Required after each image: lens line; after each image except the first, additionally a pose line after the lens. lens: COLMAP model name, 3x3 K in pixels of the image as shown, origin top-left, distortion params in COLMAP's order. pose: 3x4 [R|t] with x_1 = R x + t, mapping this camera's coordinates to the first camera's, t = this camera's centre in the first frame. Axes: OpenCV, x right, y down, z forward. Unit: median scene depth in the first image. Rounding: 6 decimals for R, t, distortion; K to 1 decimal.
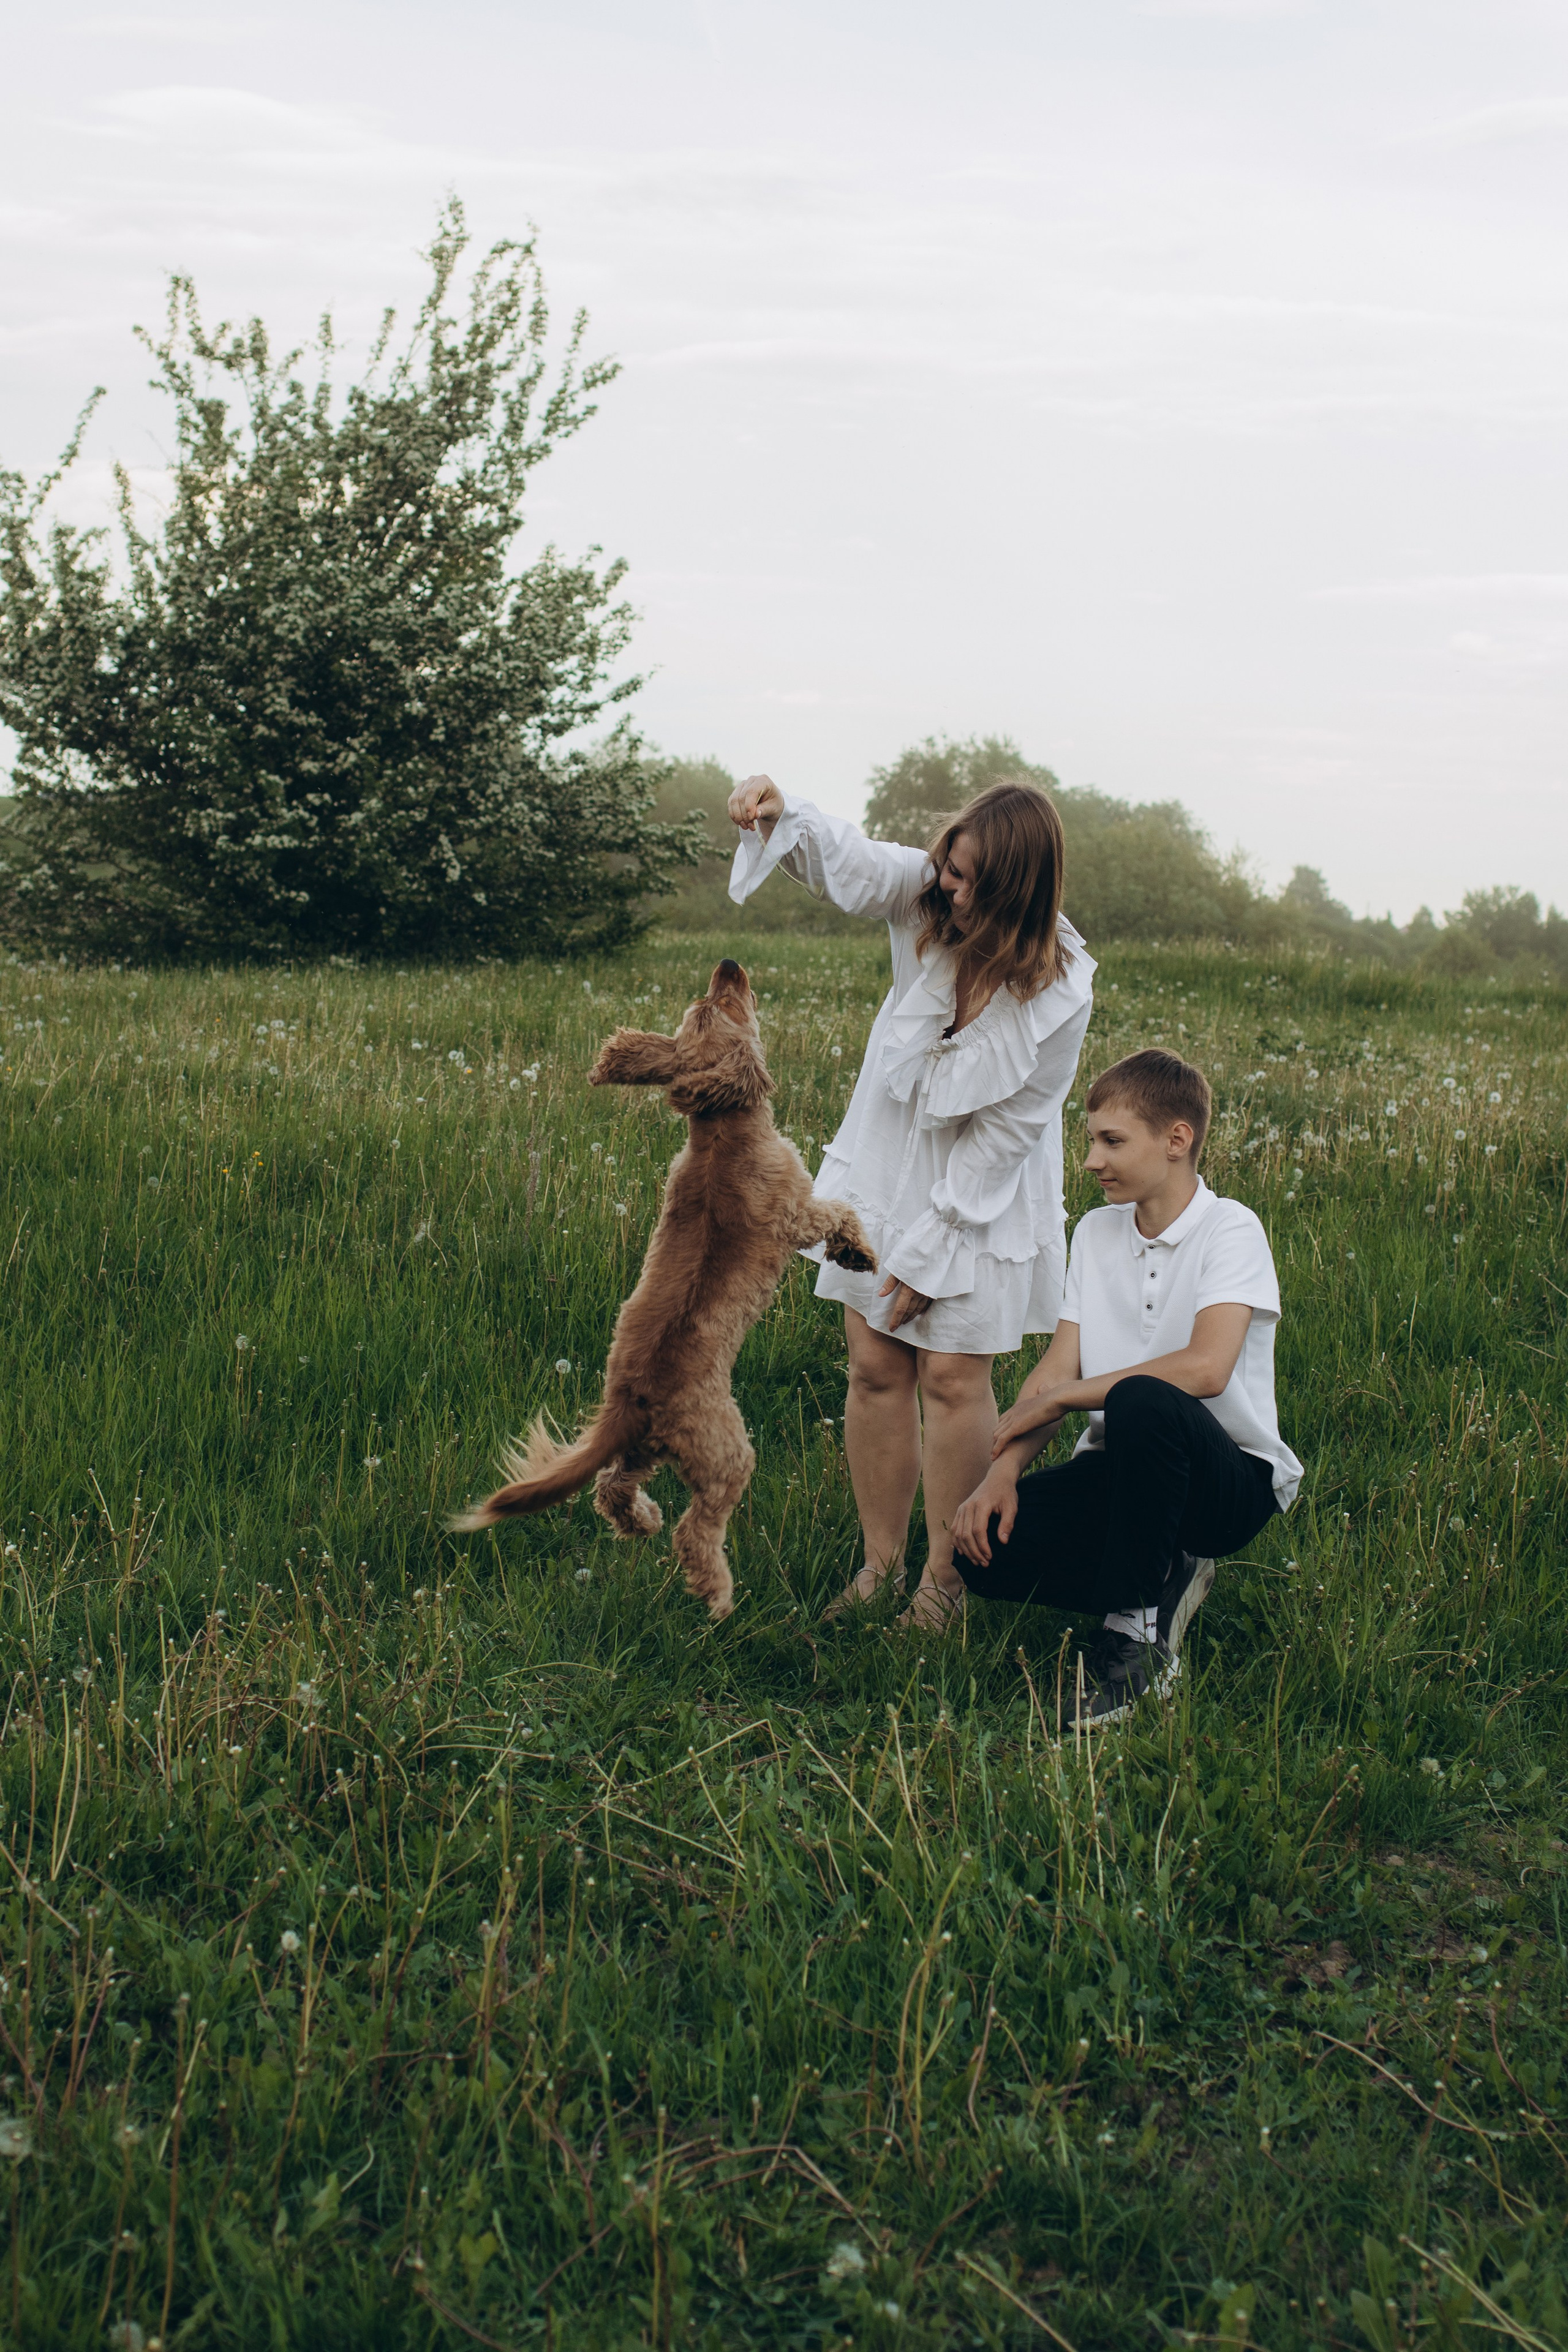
lens RADIAL K [[4052.8, 0, 835.3], [0, 4052.8, 1187.2], [0, 0, 1]] dist [-0.075370, 0.000000]
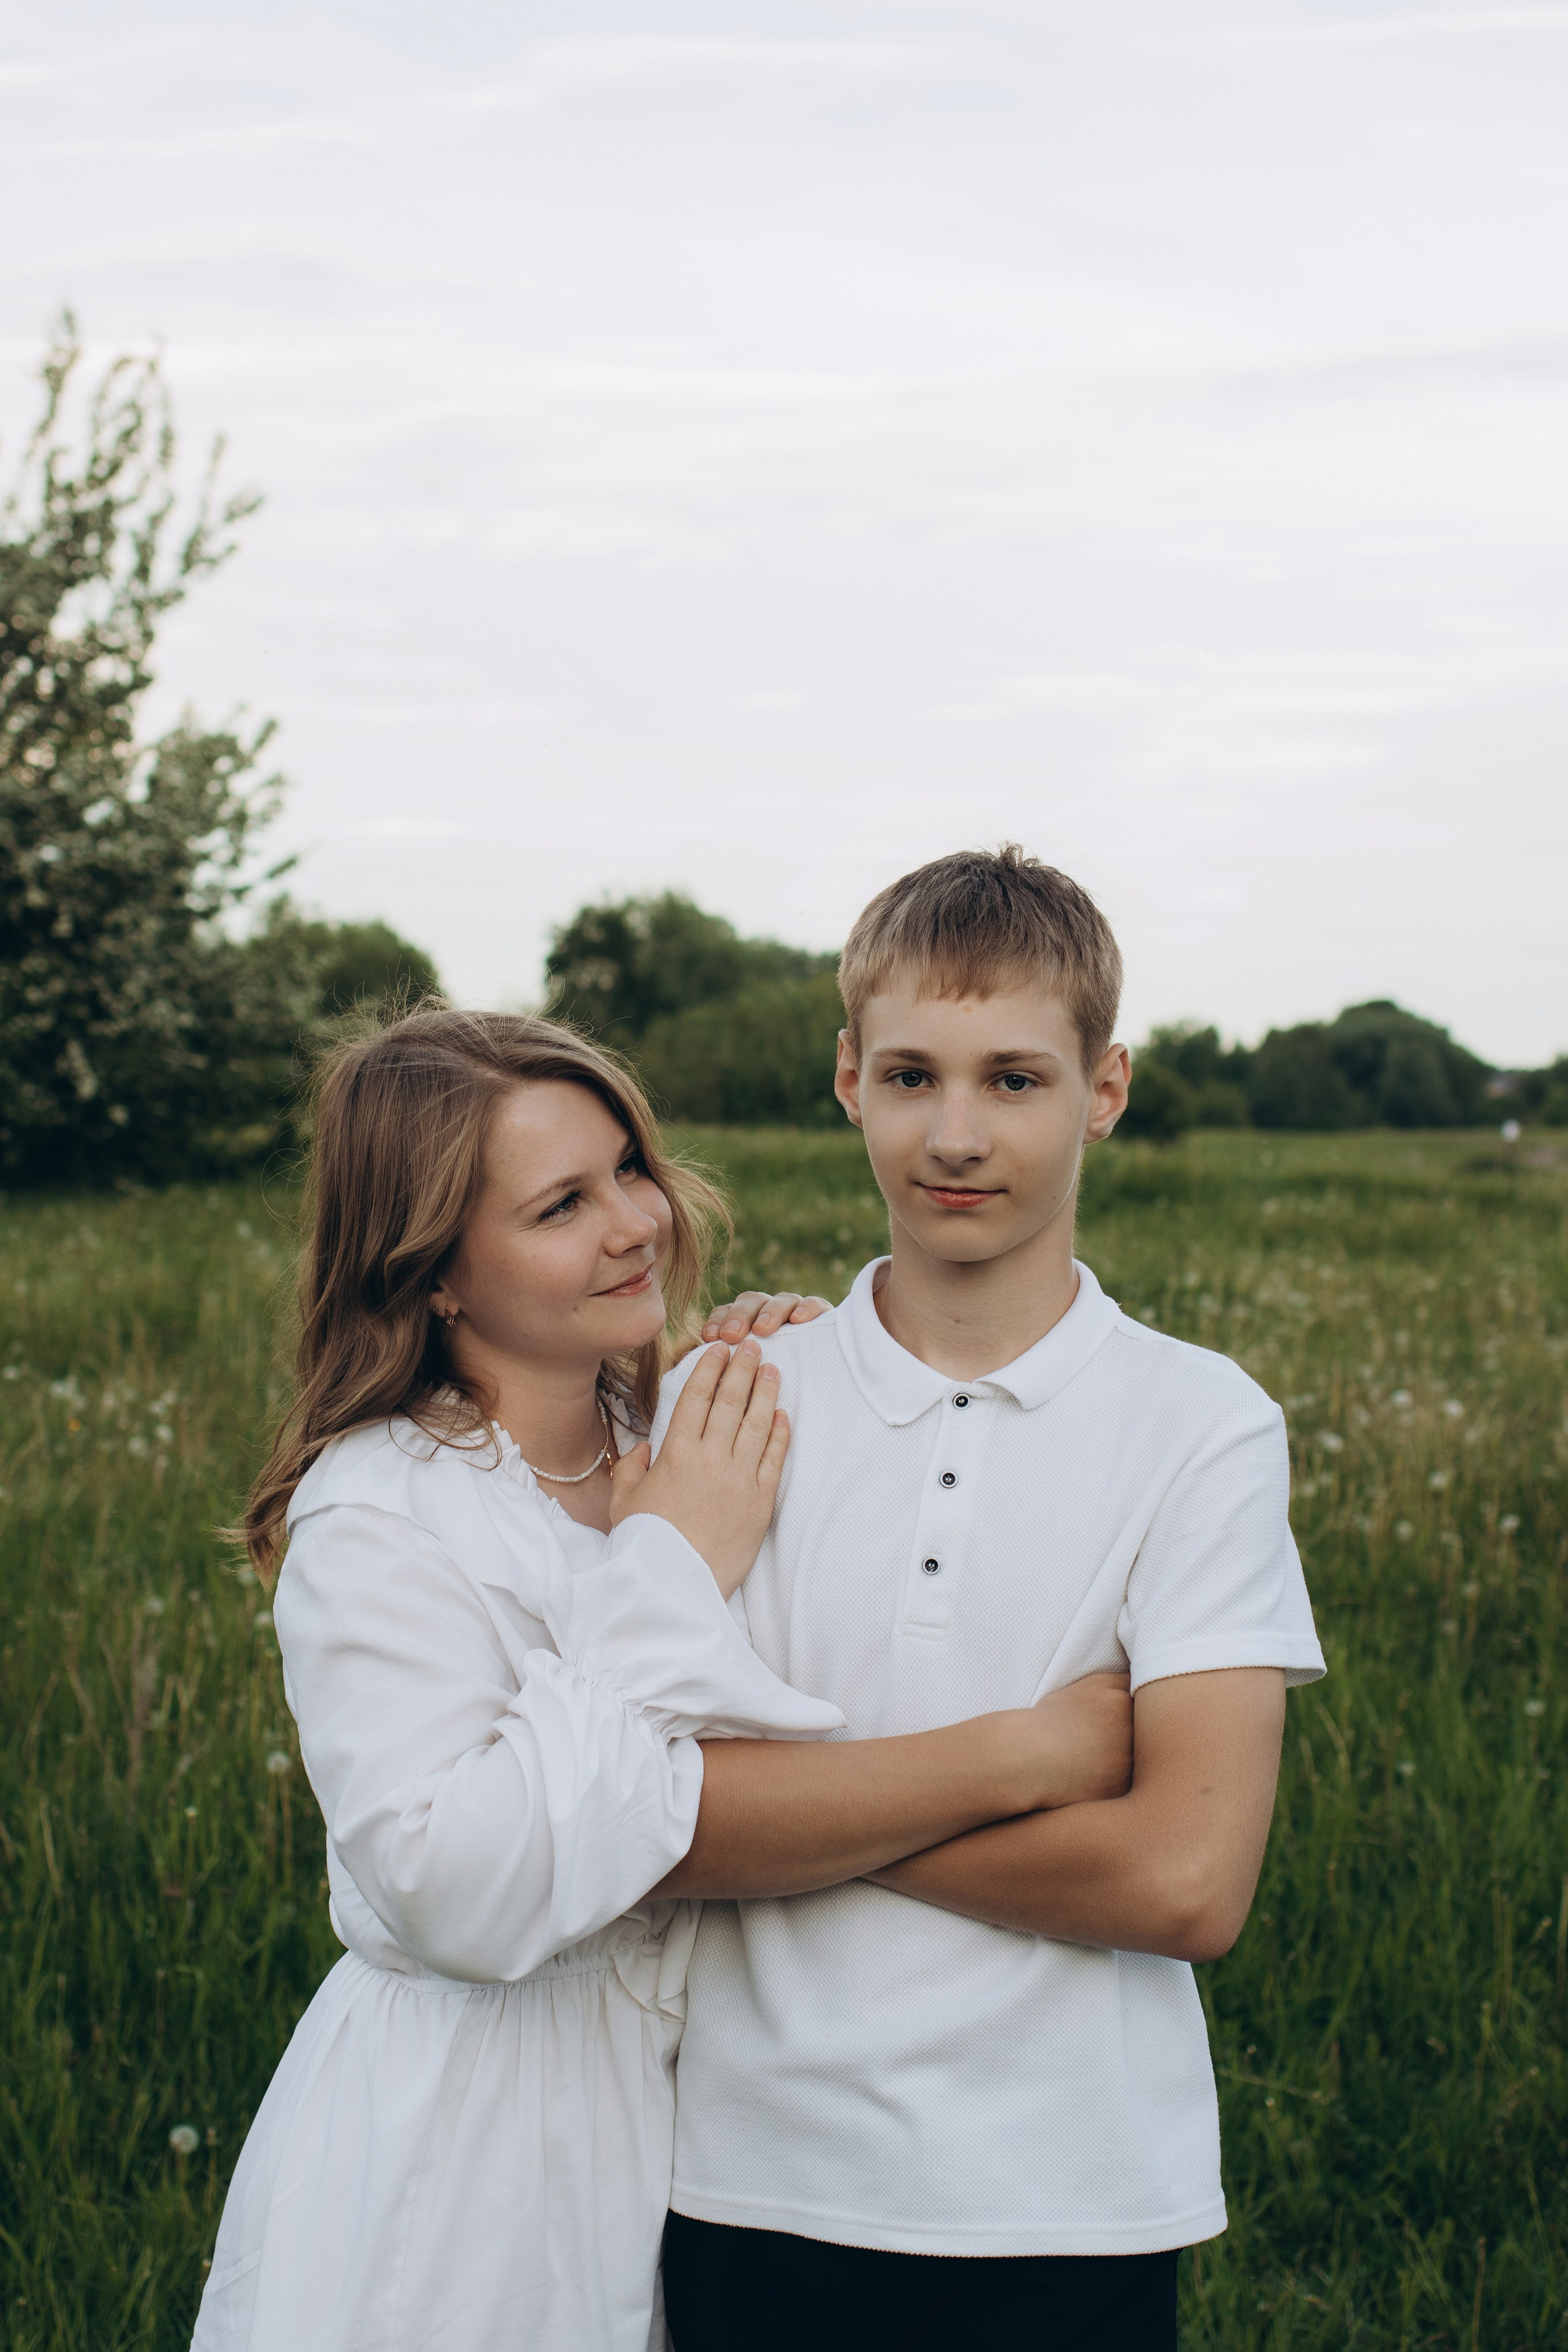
lens RADIAL K [[4052.8, 0, 788.0], [0, 4052.8, 1151.0], [0, 0, 1]] dist [-0.075370, 0.000000]
pose [[0.997080, -0.031945, 0.069362, -0.005972], [0.034946, 0.998486, -0.042484, -0.022526], [-0.067899, 0.044784, 0.996687, 0.137204]]
